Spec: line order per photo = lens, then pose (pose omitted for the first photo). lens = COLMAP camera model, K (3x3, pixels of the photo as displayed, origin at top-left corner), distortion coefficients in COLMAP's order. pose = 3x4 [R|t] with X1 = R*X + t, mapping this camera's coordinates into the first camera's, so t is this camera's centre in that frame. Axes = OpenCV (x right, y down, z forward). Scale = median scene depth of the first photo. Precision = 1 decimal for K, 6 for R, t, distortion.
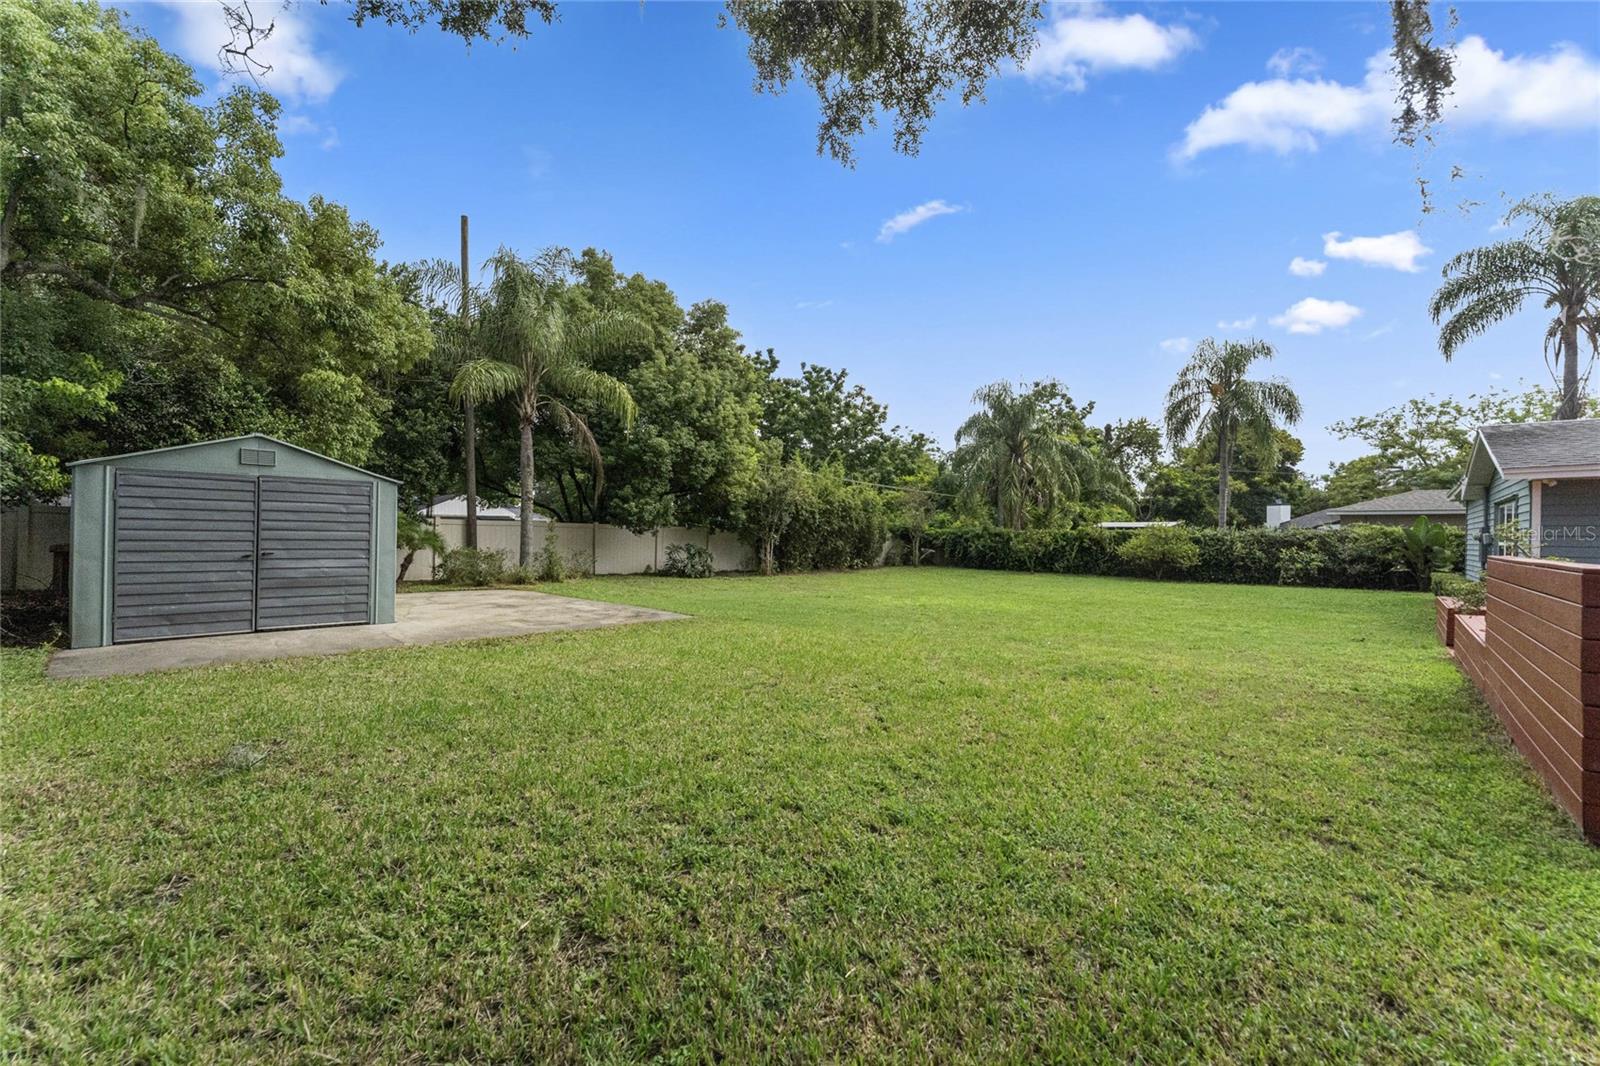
lens RADIAL K [[661.7, 0, 800.0], [0, 661.7, 533.0], [0, 0, 1]] dist [0.021165, 0.000166]
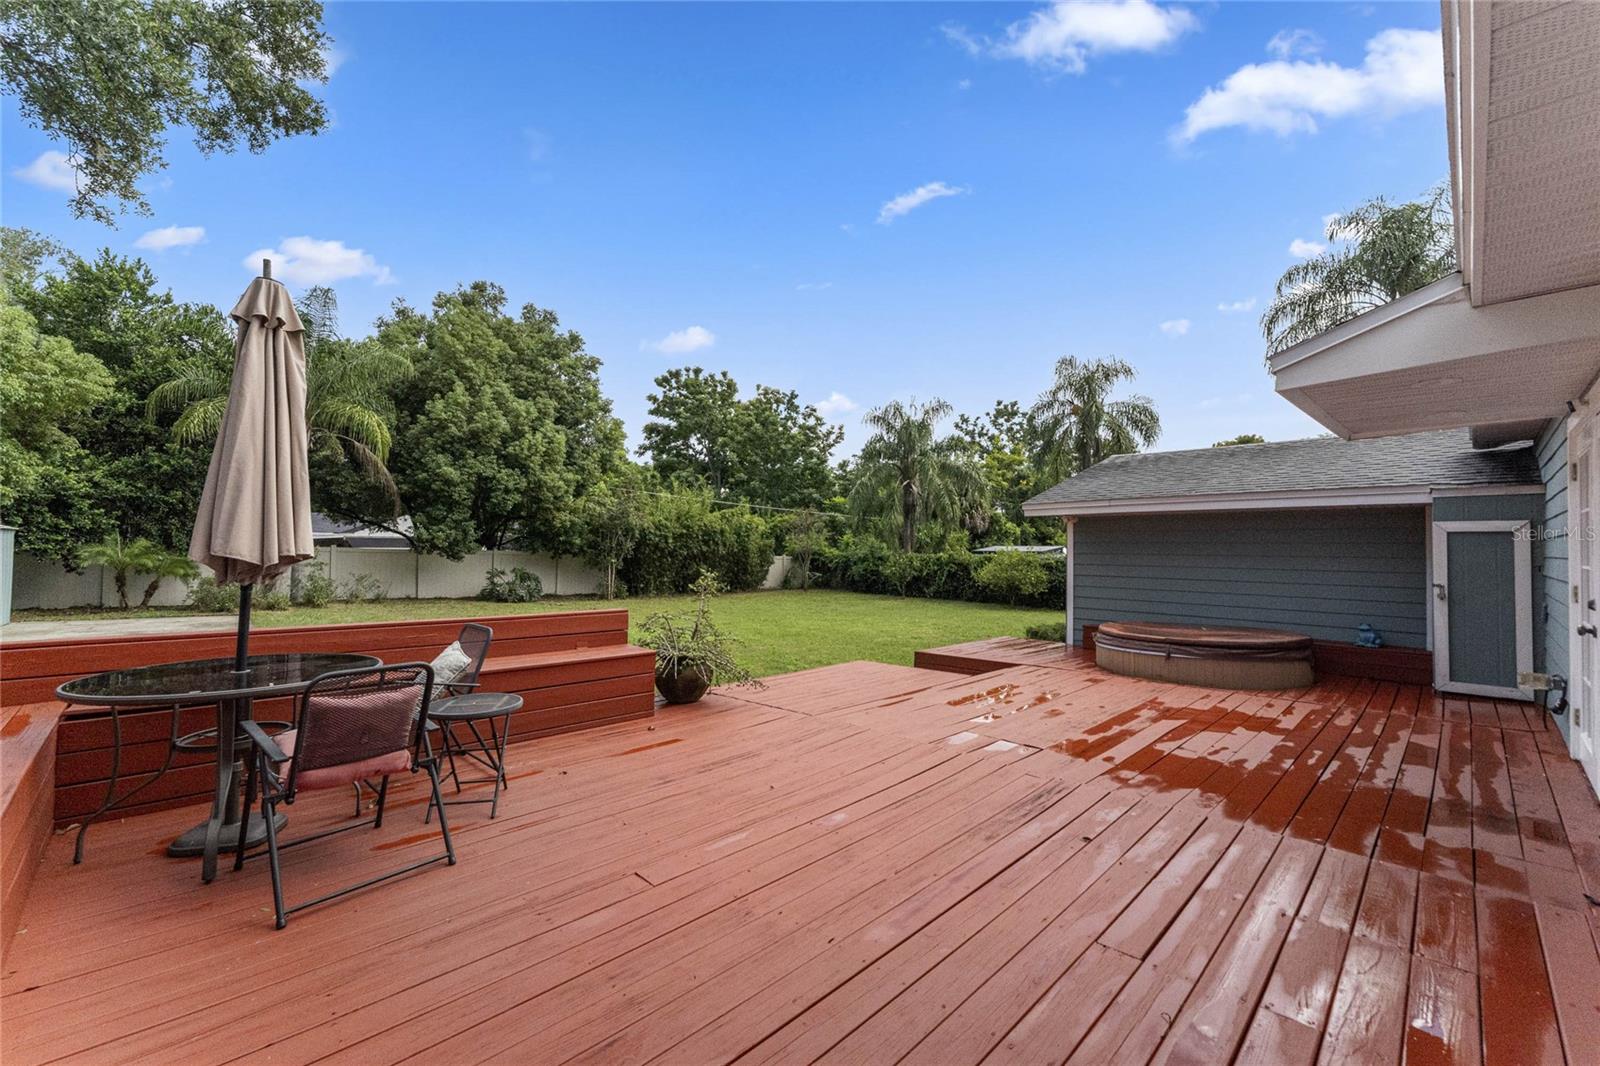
lens RADIAL K [[661.7, 0, 800.0], [0, 661.7, 533.0], [0, 0, 1]] dist [0.021165, 0.000166]
pose [[0.997144, 0.001235, -0.075509, 0.285926], [-0.003136, 0.999681, -0.025065, -0.011589], [0.075454, 0.025230, 0.996830, 0.007609]]
